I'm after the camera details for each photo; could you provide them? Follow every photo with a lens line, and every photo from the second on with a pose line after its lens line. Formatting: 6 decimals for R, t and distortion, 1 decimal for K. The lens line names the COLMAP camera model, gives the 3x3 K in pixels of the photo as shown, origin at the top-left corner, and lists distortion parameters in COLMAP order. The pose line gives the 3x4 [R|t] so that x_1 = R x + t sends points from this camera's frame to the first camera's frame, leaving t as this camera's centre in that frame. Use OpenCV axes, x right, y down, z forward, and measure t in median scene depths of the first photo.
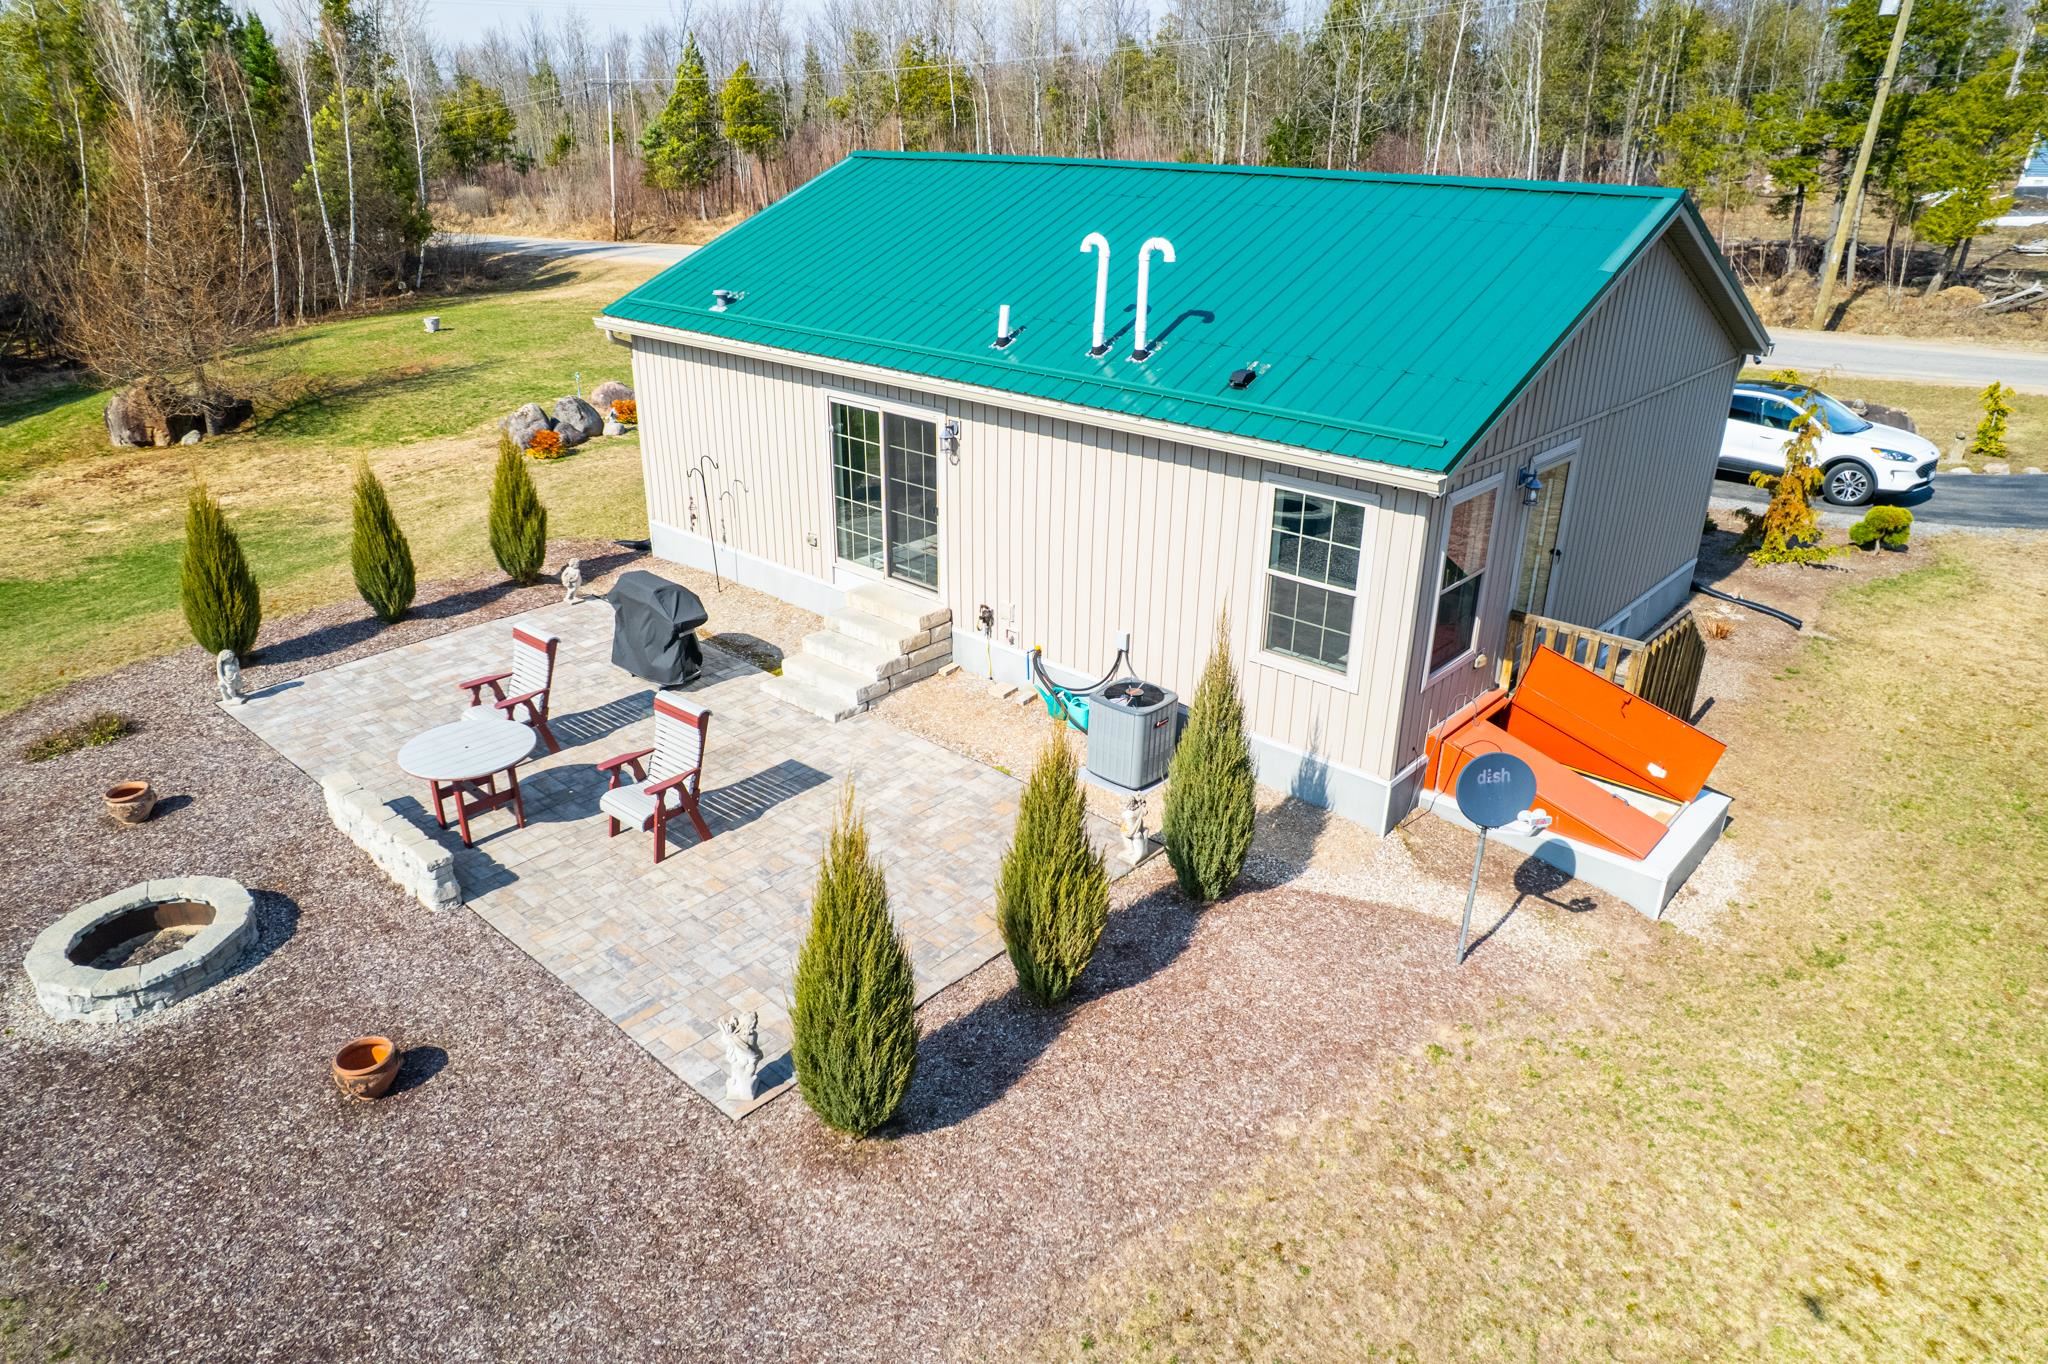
lens RADIAL K [[1311.3, 0, 1021.4], [0, 1311.3, 687.2], [0, 0, 1]] dist [-0.082164, 0.076148]
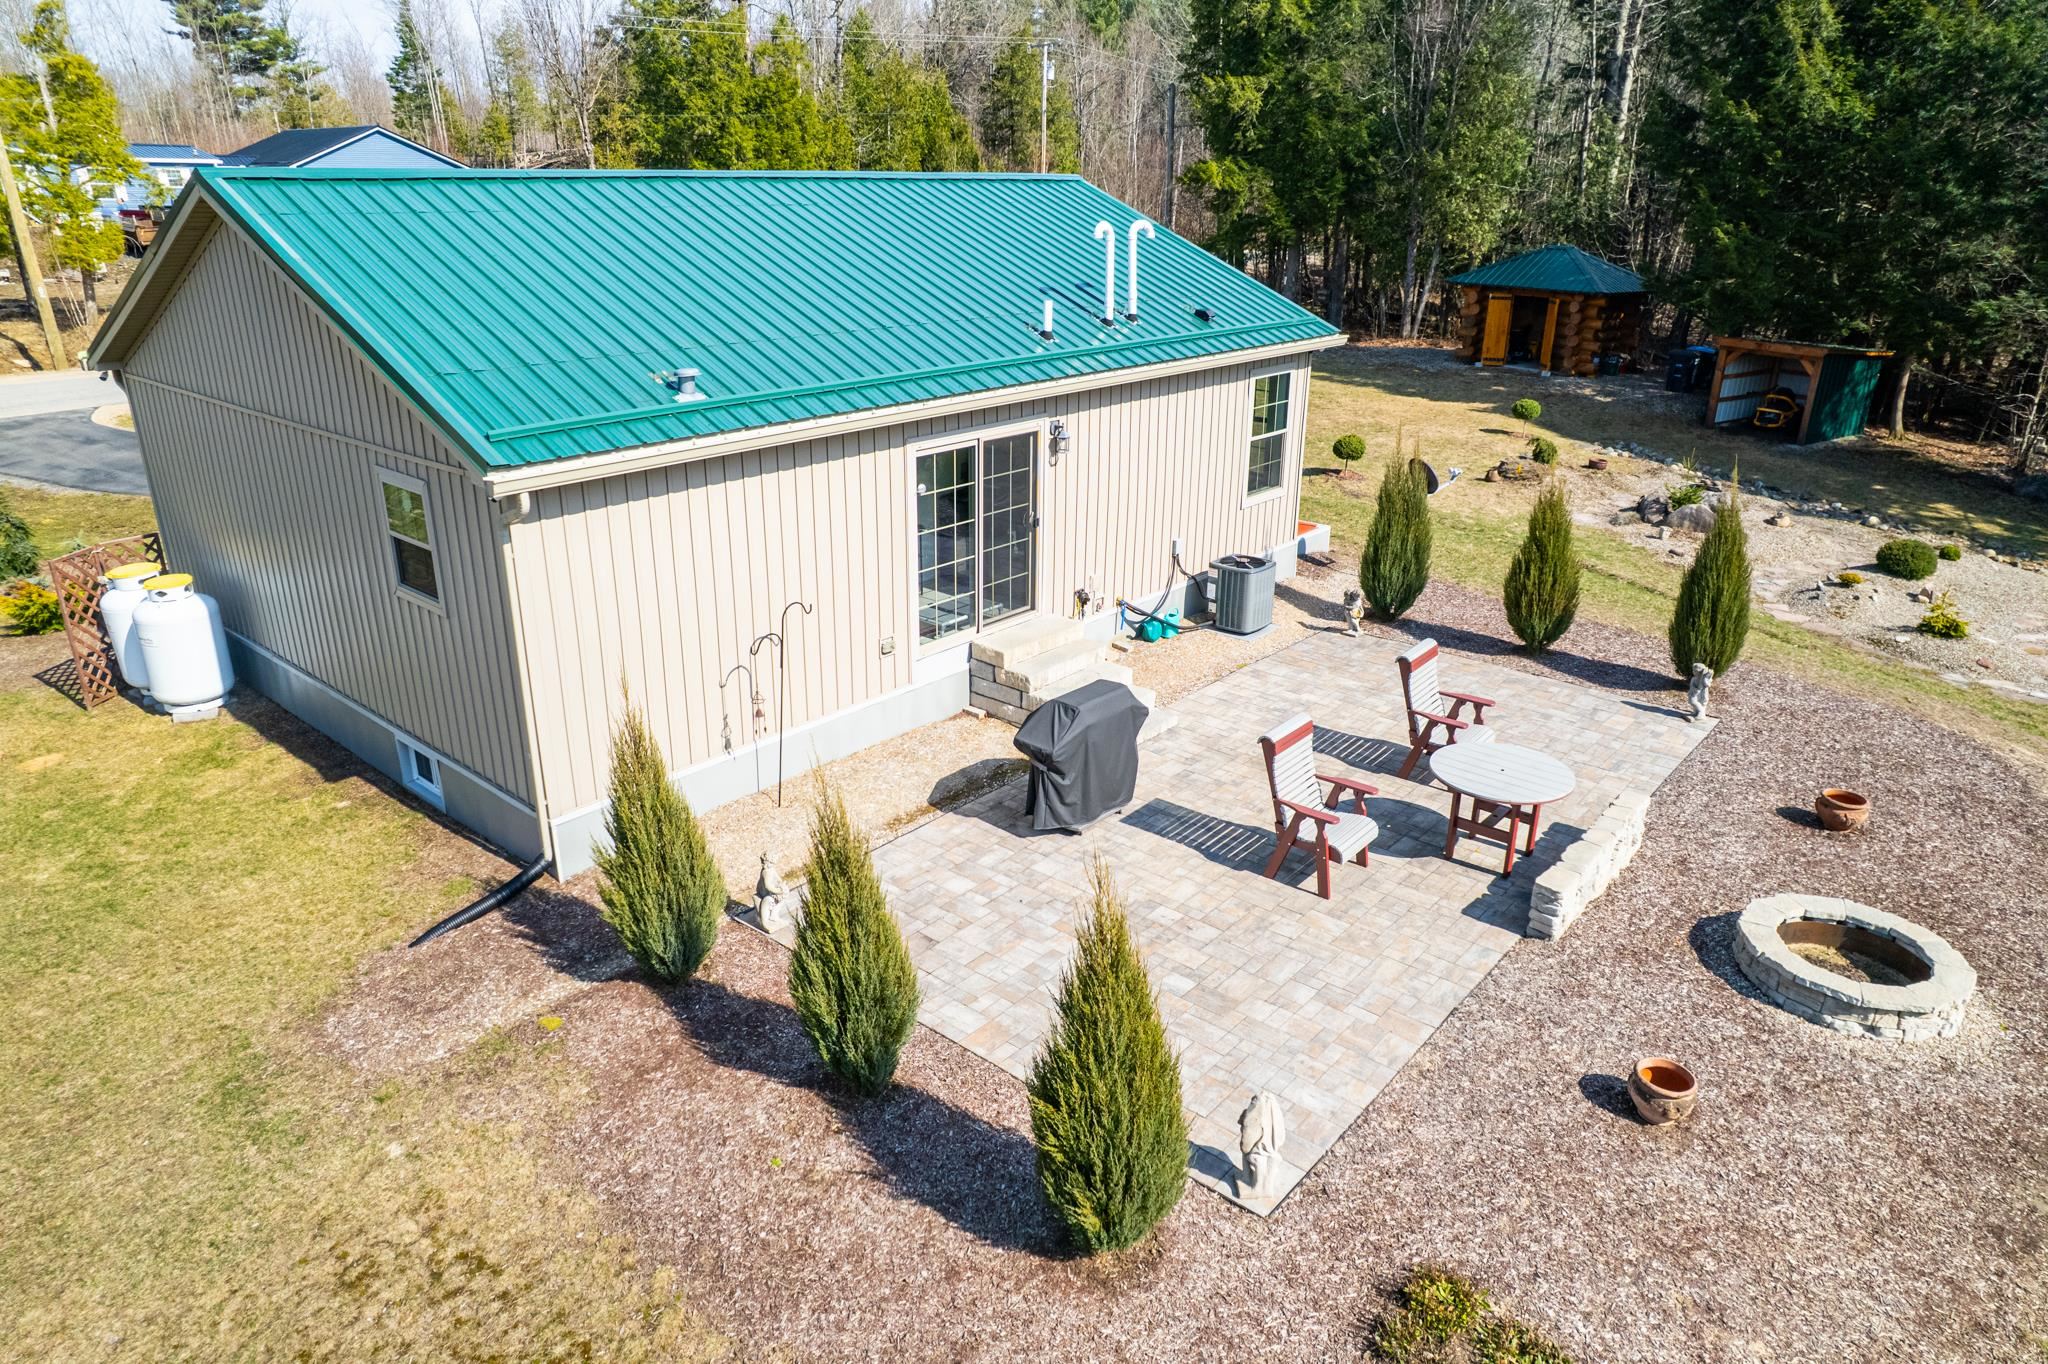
lens RADIAL K [[1311.3, 0, 1021.4], [0, 1311.3, 687.2], [0, 0, 1]] dist [-0.082164, 0.076148]
pose [[-0.022951, -0.372299, 0.927829, -1.069807], [0.397322, 0.848235, 0.350189, -0.397524], [-0.917392, 0.376684, 0.128455, 0.991021]]
